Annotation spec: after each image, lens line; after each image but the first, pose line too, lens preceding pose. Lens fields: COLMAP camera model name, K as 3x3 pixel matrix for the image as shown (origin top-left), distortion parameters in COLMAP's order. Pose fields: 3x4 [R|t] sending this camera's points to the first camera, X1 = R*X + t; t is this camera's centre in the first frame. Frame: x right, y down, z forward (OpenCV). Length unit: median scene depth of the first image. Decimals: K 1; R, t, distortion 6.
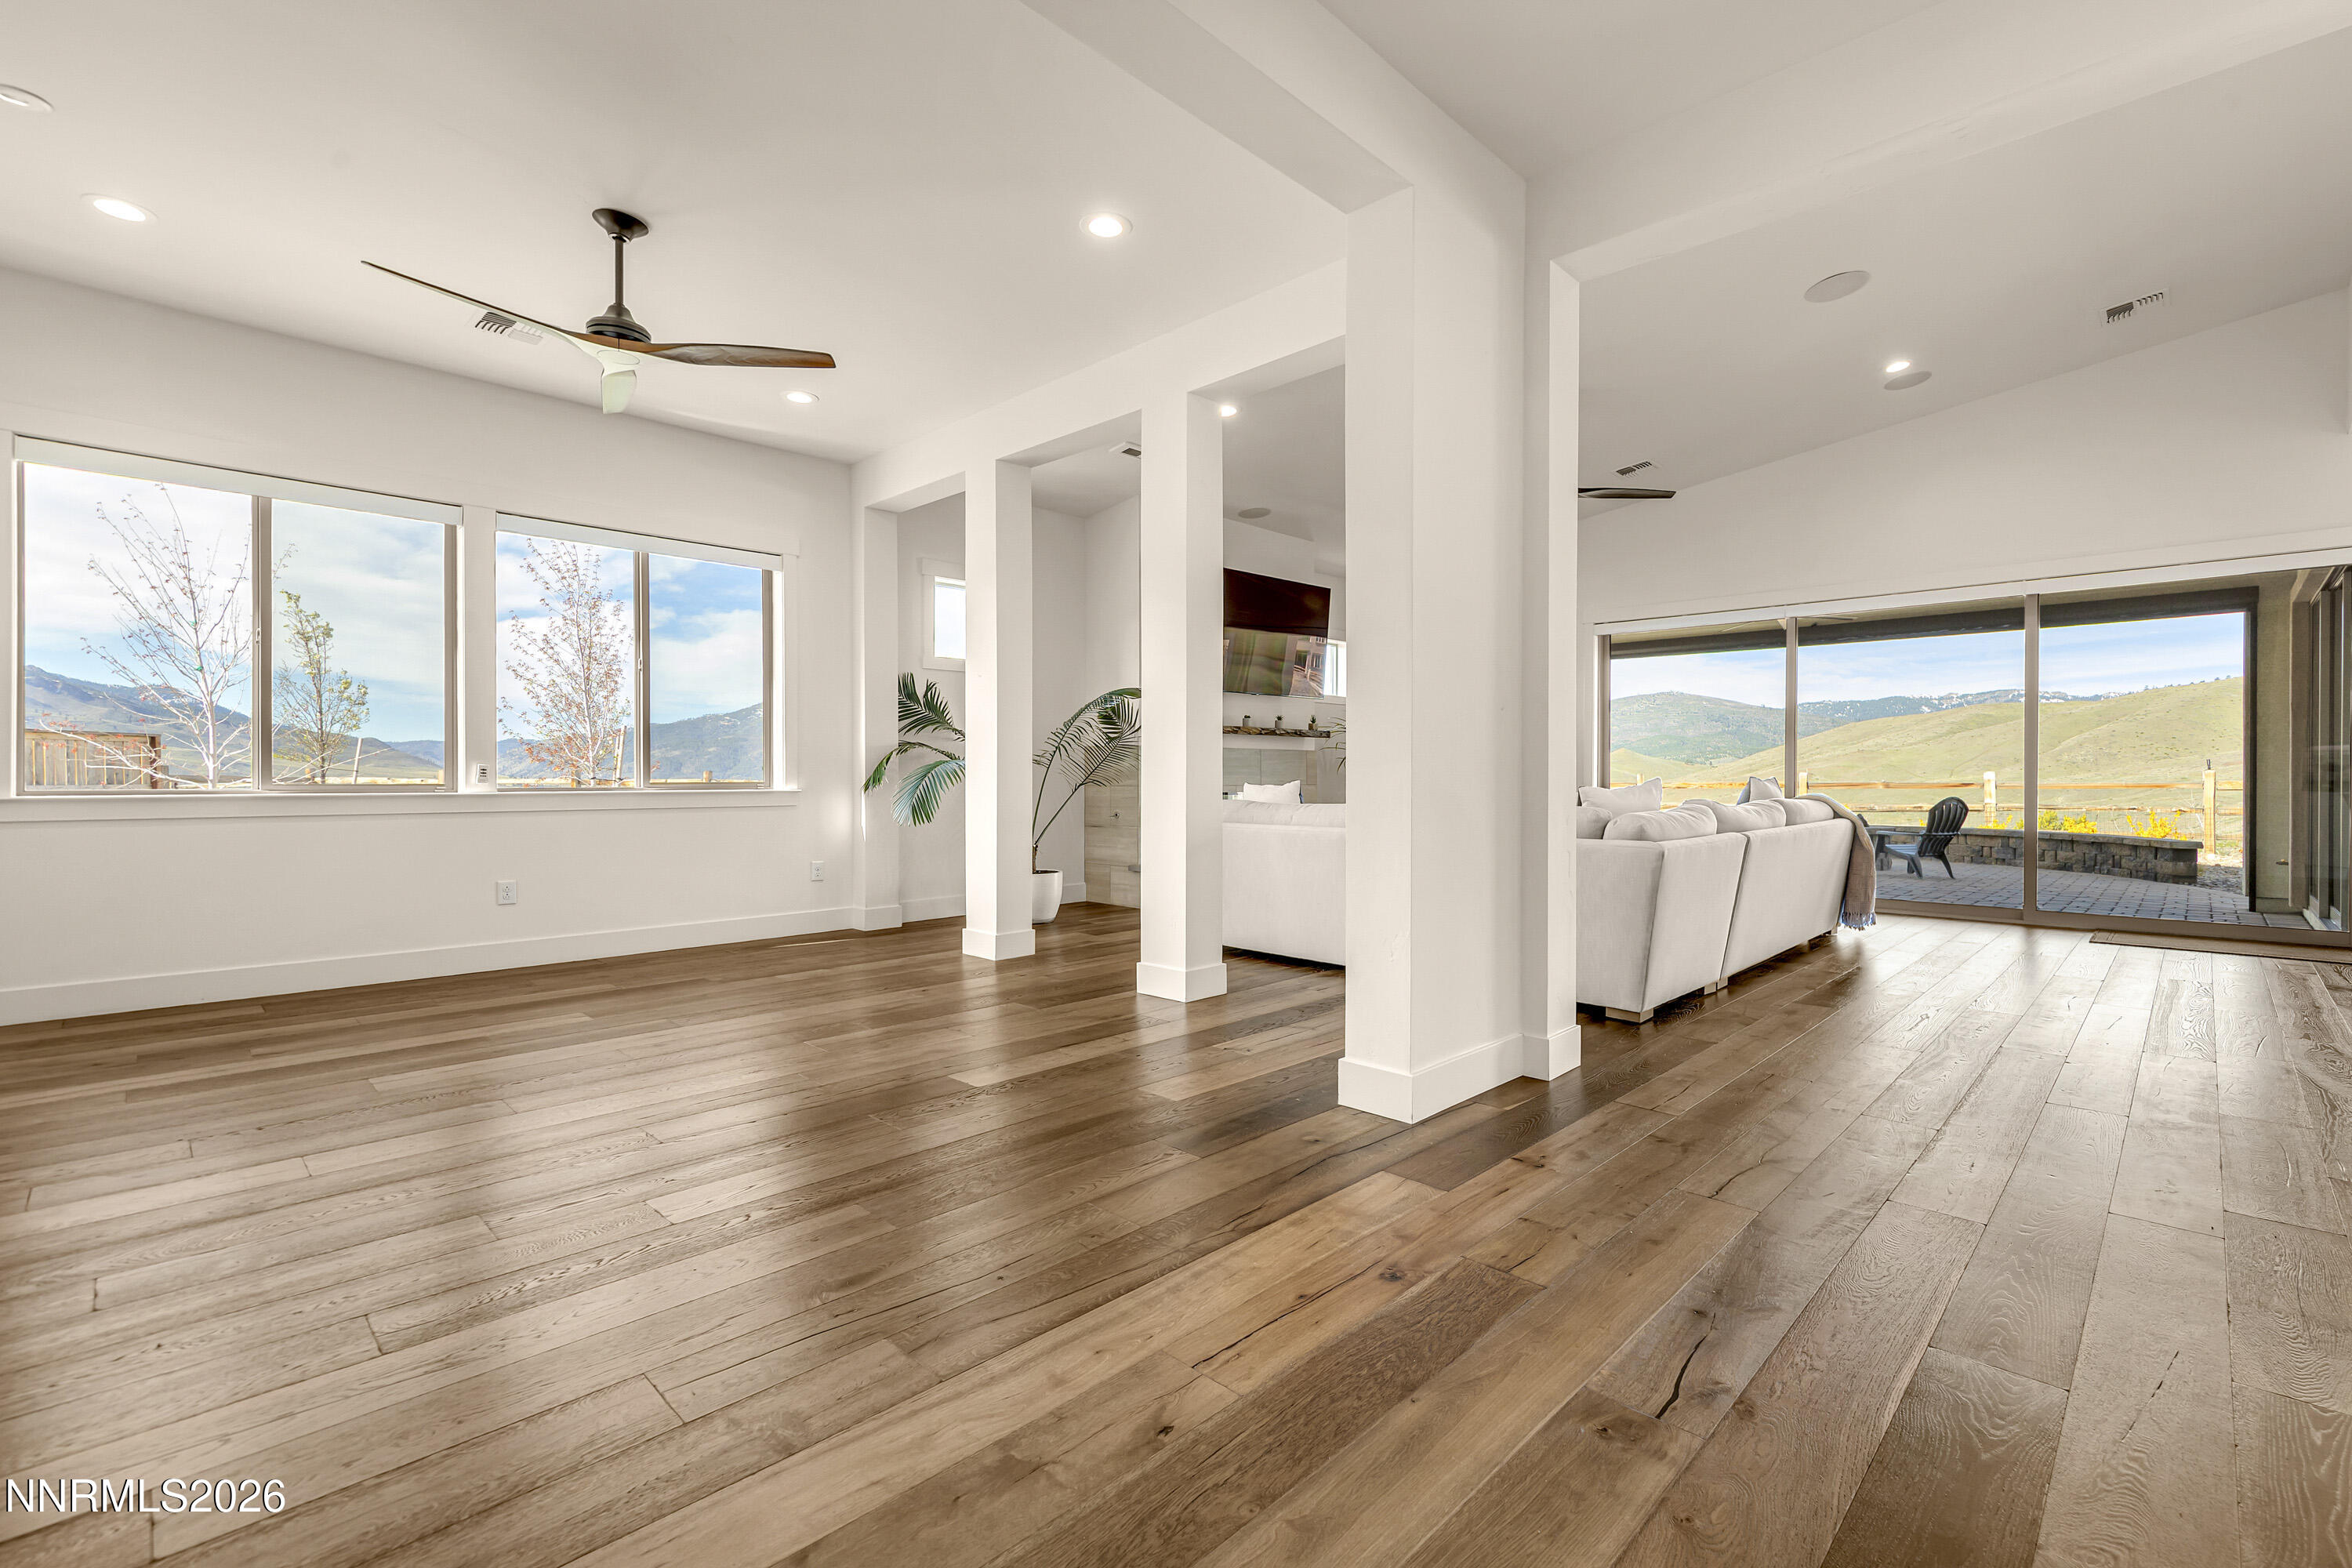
lens RADIAL K [[974.9, 0, 1195.2], [0, 974.9, 791.2], [0, 0, 1]] dist [-0.000196, 0.000466]
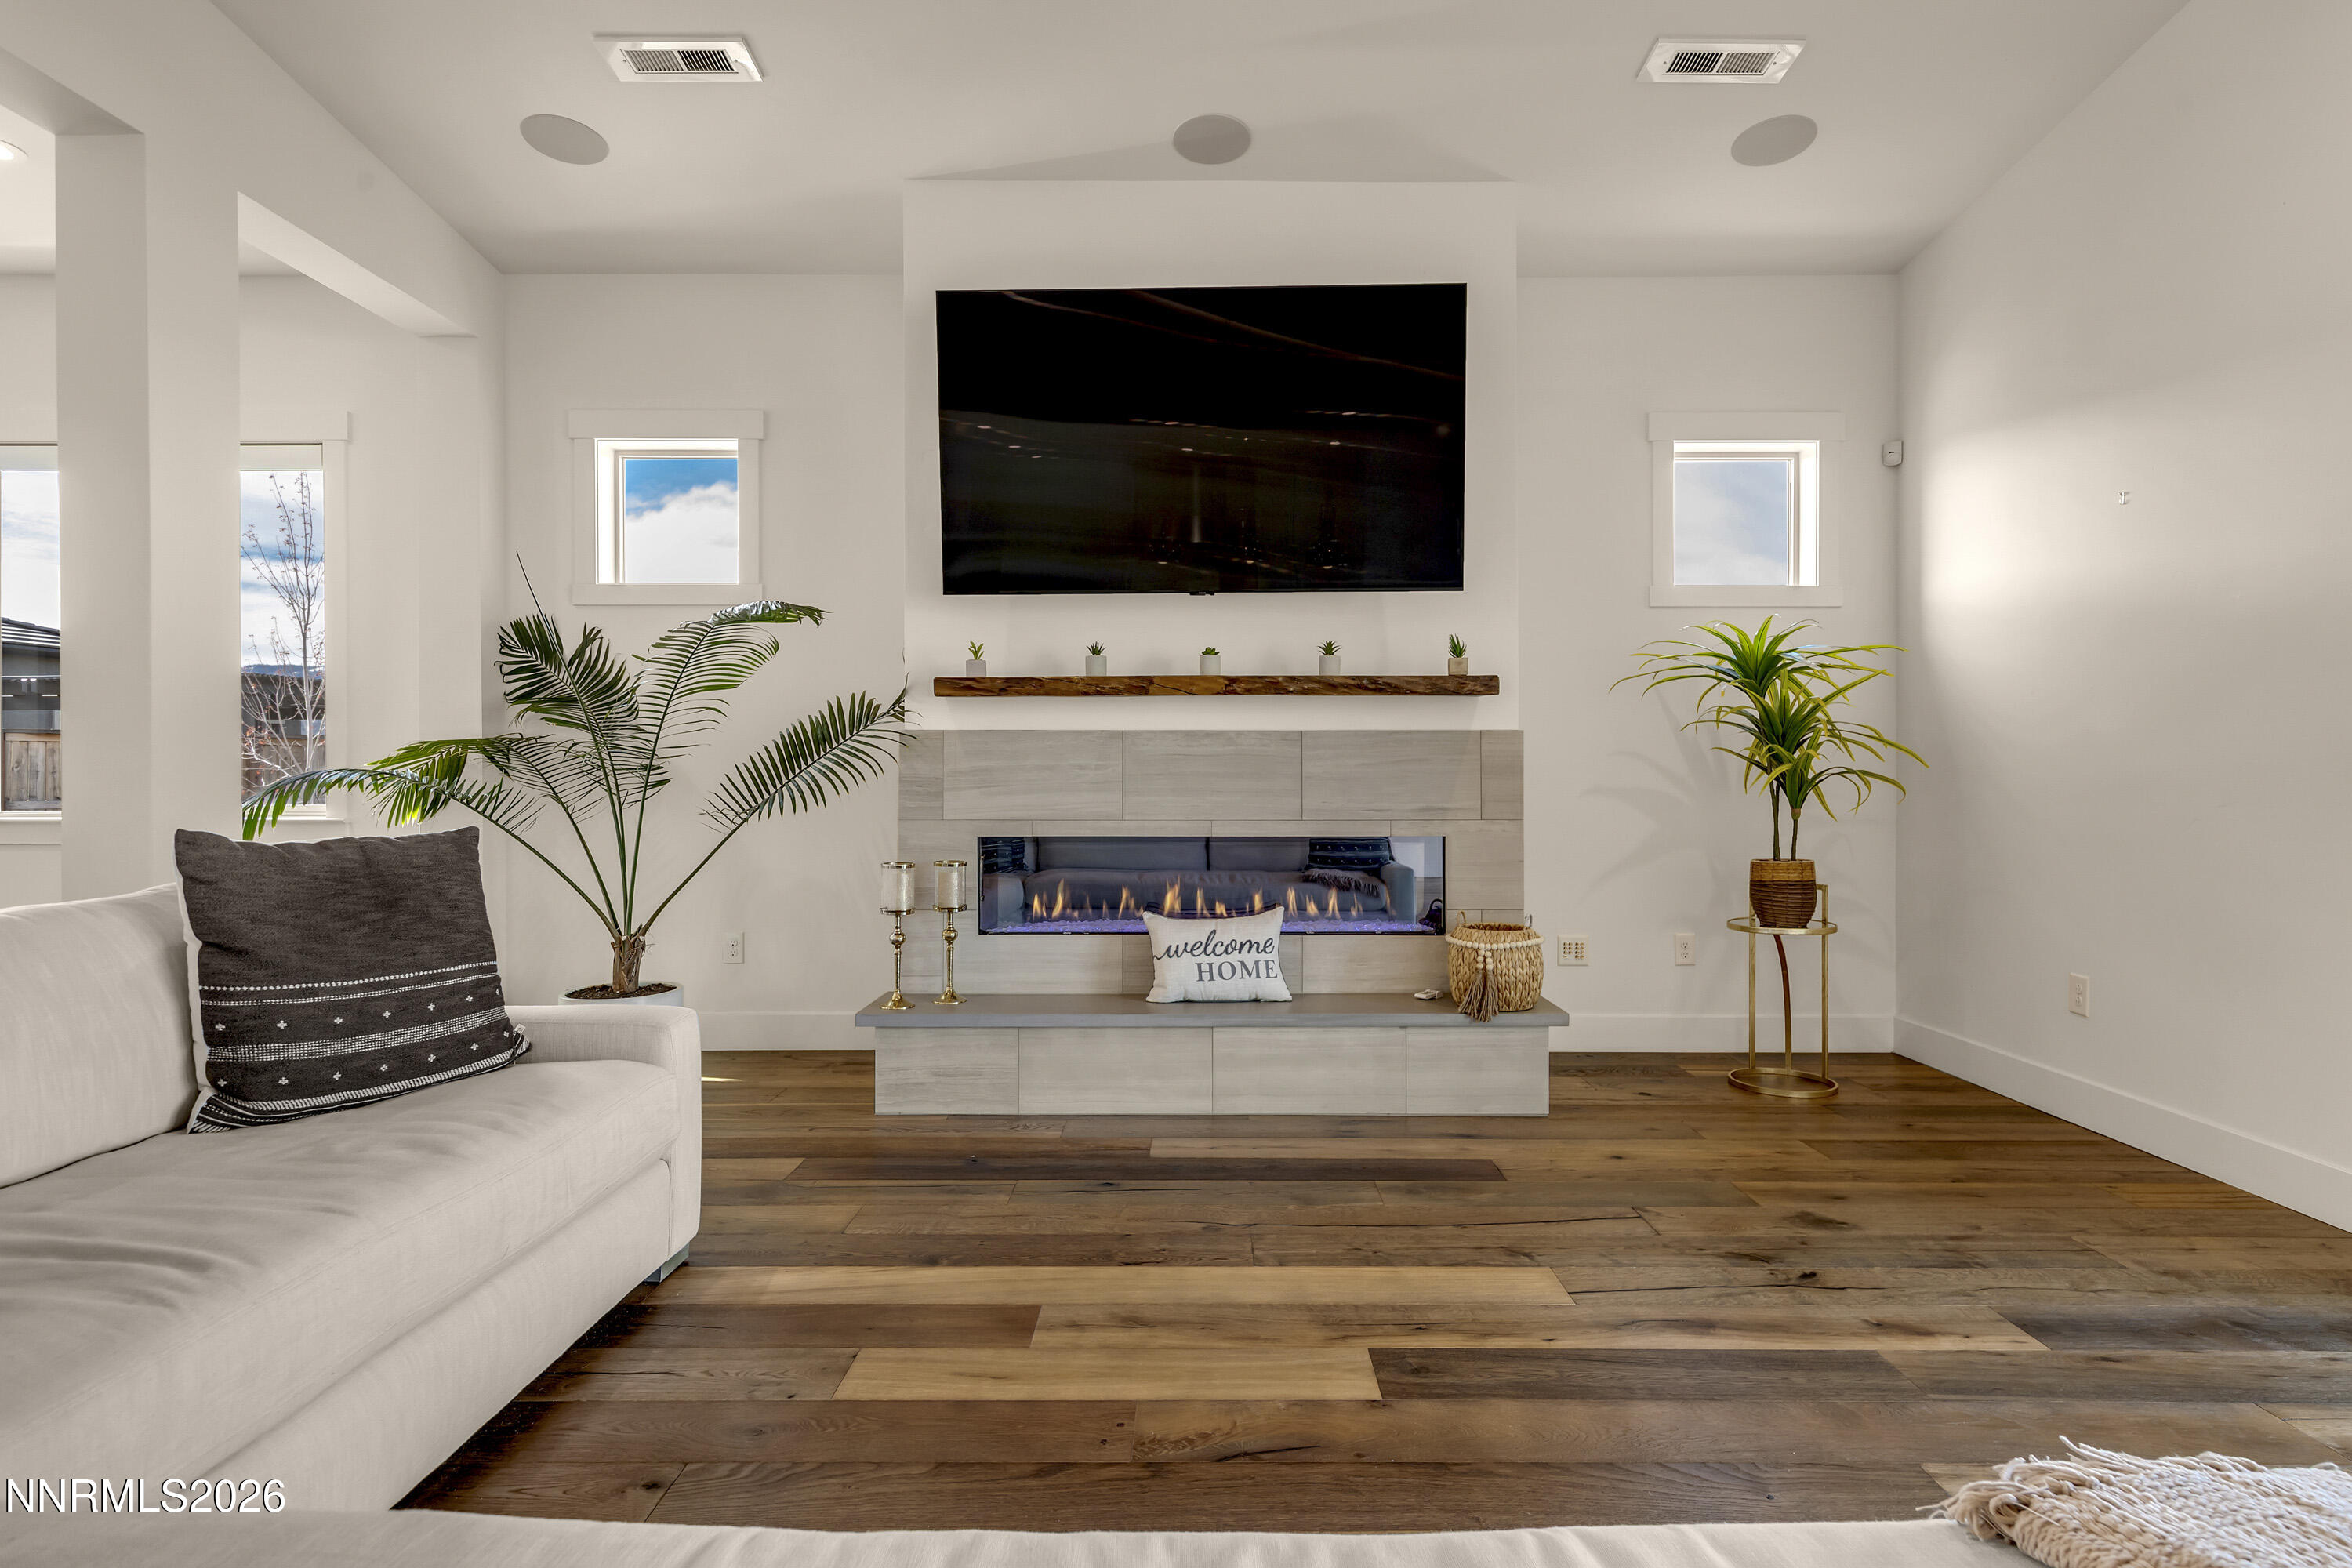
lens RADIAL K [[1231.9, 0, 1212.9], [0, 1231.9, 777.1], [0, 0, 1]] dist [0.013417, -0.001967]
pose [[0.719620, -0.004198, -0.694355, 0.382192], [-0.008762, 0.999847, -0.015126, -0.015175], [0.694312, 0.016969, 0.719474, 0.591621]]
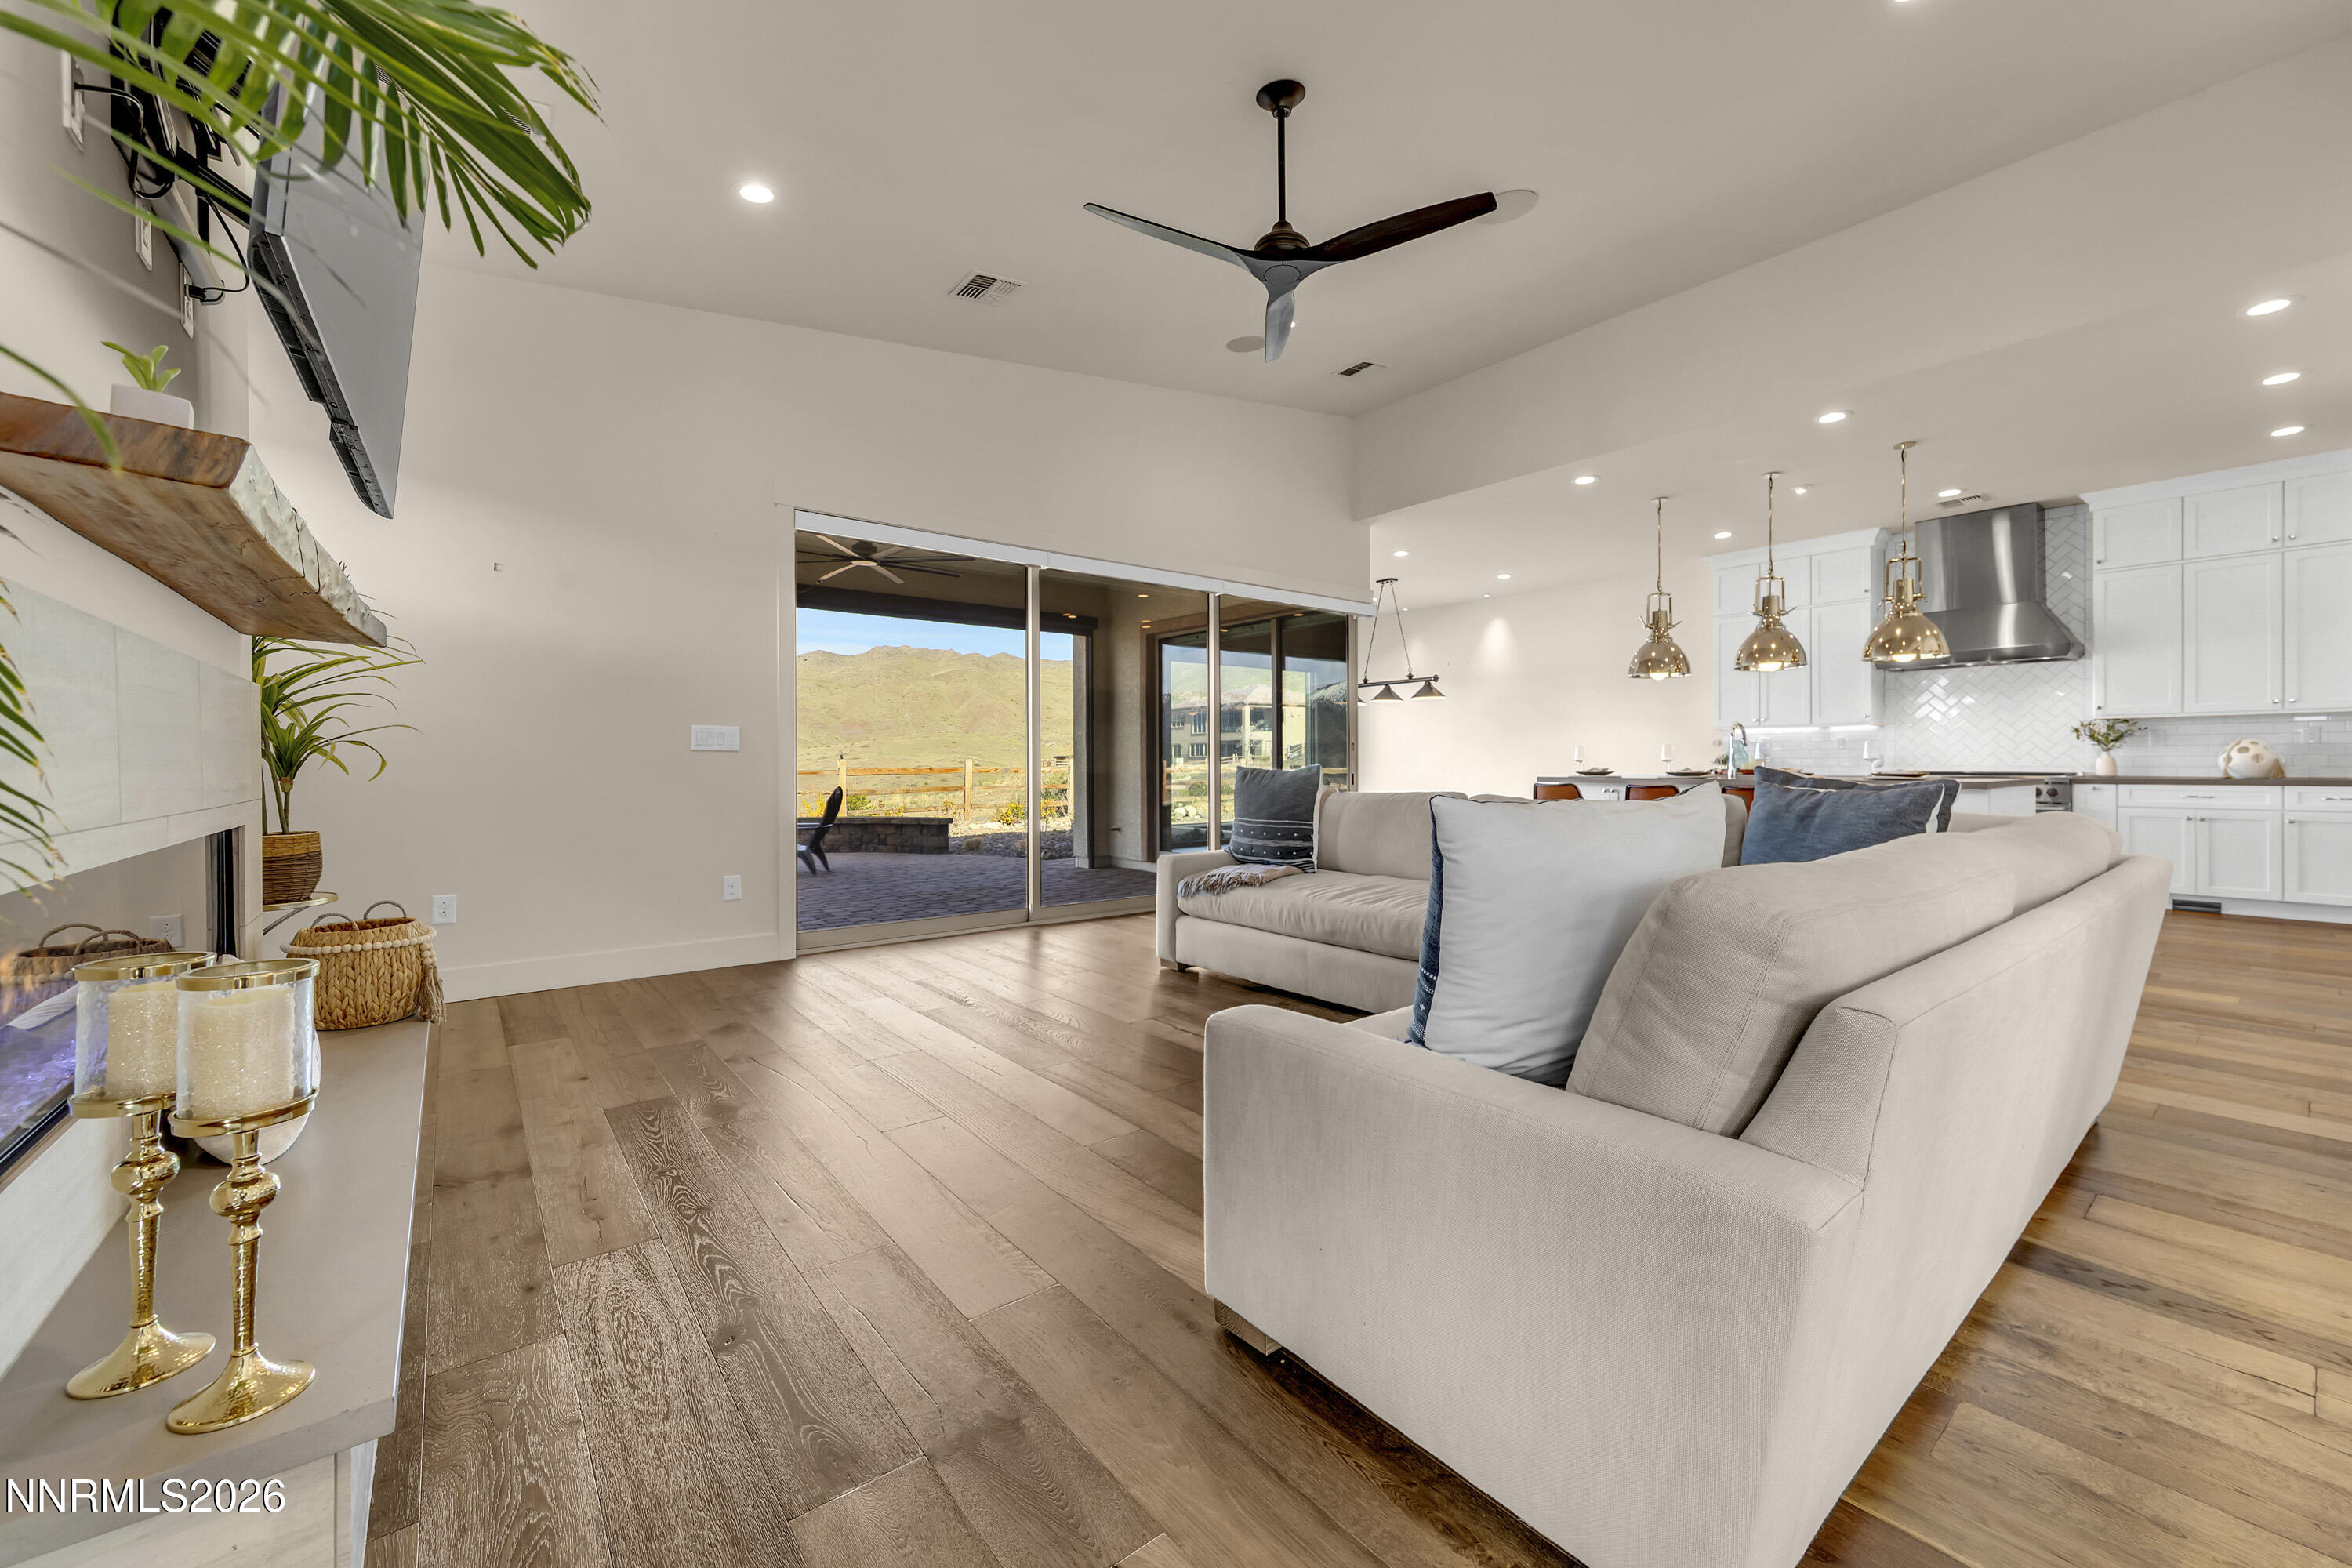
lens RADIAL K [[916.2, 0, 1172.4], [0, 916.2, 772.4], [0, 0, 1]] dist [0.001692, 0.000597]
pose [[0.102687, -0.010049, 0.994663, -0.127508], [0.020044, 0.999767, 0.008031, -0.011786], [-0.994512, 0.019112, 0.102865, 0.717129]]
